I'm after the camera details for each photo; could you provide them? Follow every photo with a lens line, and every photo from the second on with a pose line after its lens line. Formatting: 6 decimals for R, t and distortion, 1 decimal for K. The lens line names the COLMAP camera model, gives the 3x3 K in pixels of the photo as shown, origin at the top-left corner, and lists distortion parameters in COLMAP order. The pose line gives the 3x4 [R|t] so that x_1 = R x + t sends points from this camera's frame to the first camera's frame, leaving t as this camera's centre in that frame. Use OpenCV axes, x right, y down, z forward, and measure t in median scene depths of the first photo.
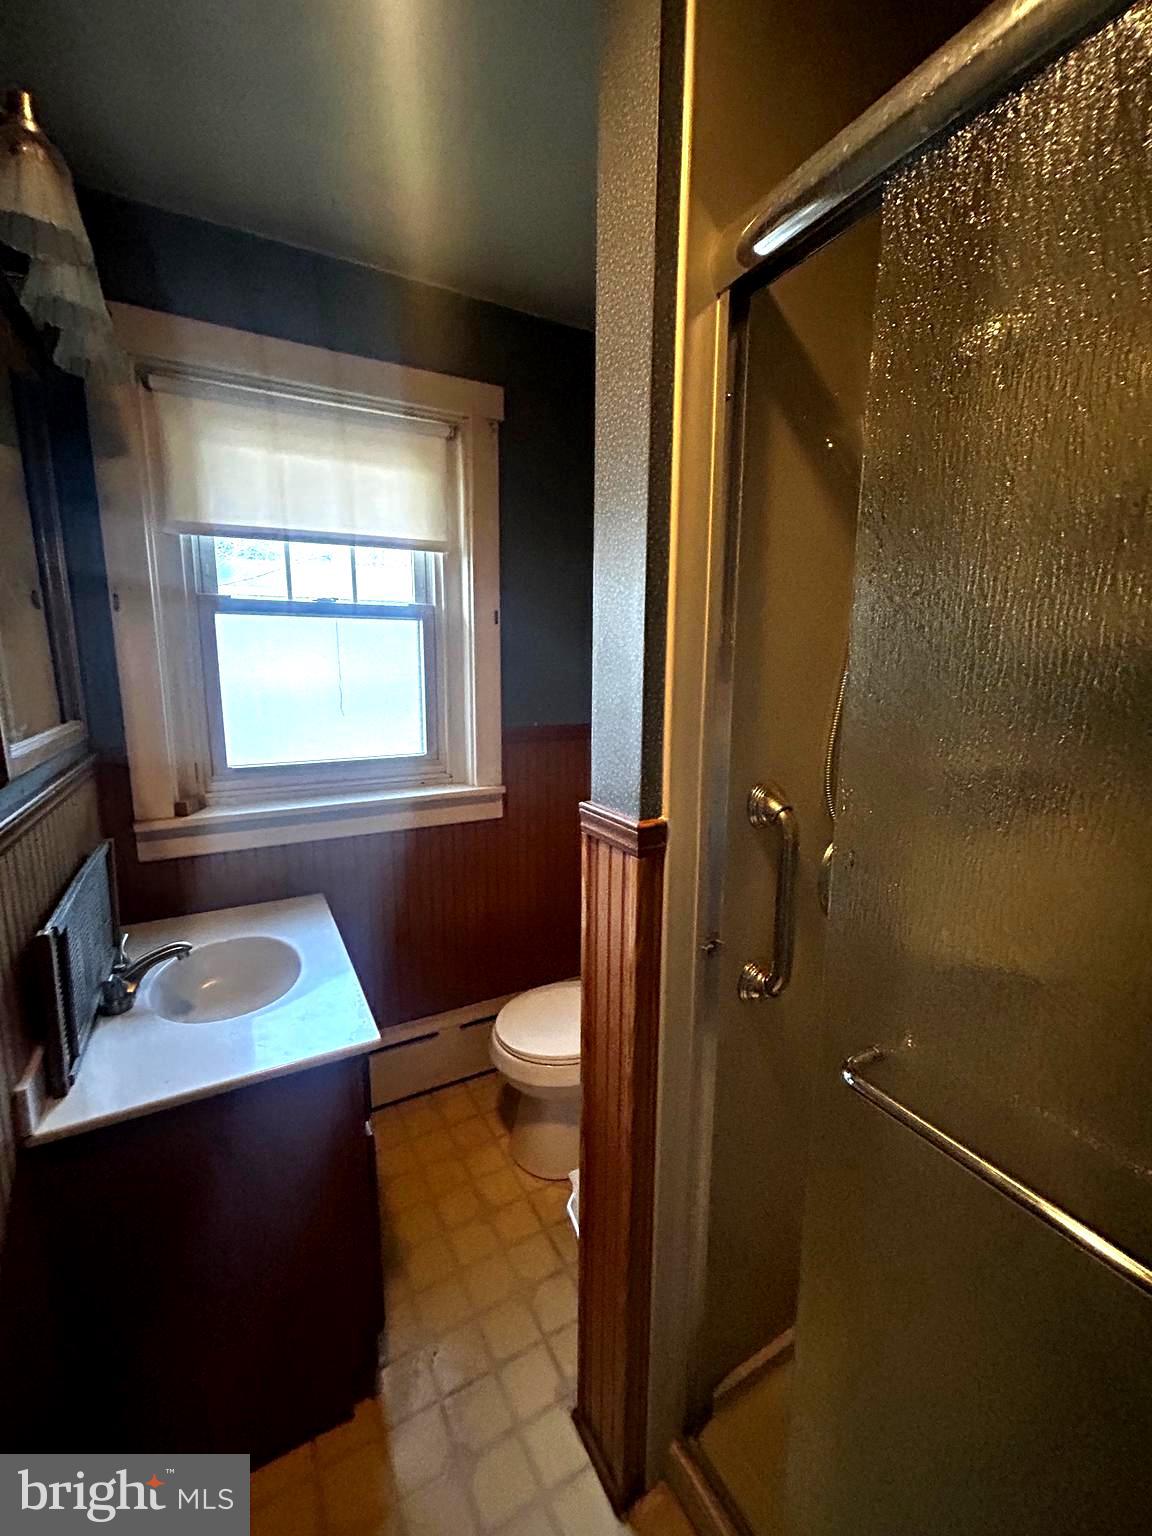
lens RADIAL K [[628.9, 0, 579.0], [0, 628.9, 762.7], [0, 0, 1]] dist [-0.004309, -0.000142]
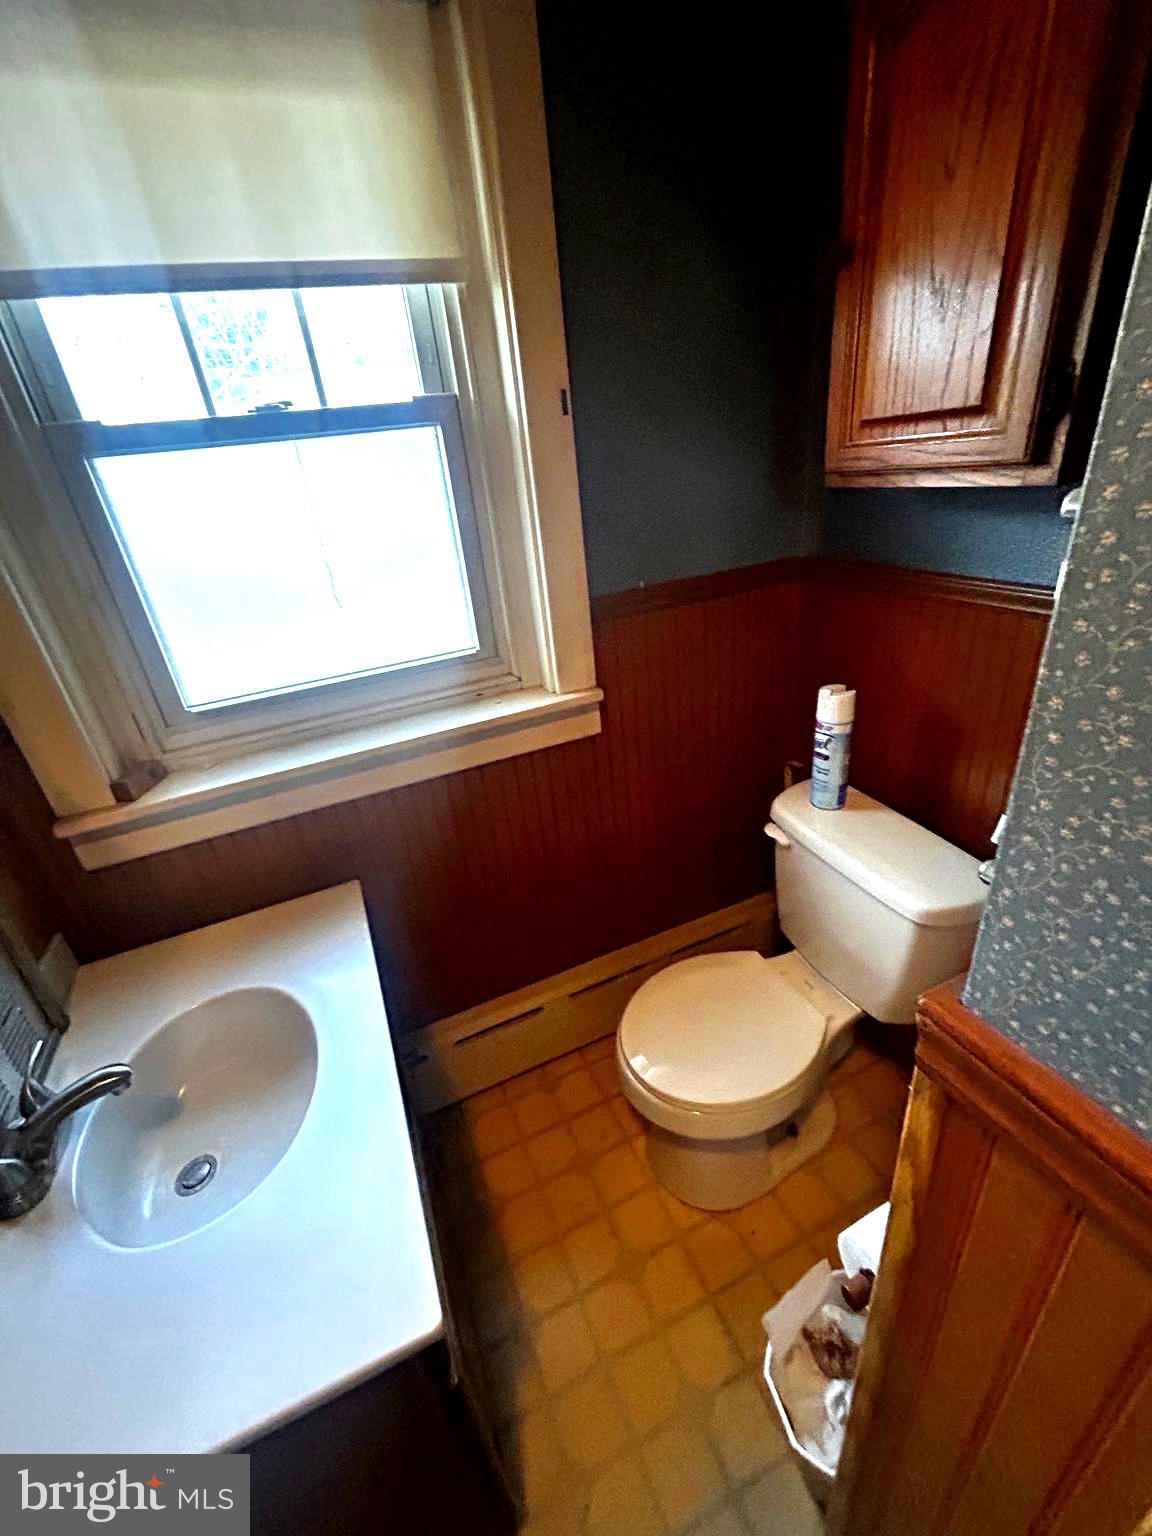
lens RADIAL K [[628.9, 0, 572.1], [0, 628.9, 770.6], [0, 0, 1]] dist [-0.004309, -0.000142]
pose [[0.988737, -0.055752, -0.138890, -0.067904], [0.093845, 0.953871, 0.285173, -0.078326], [0.116584, -0.294996, 0.948359, 0.382737]]
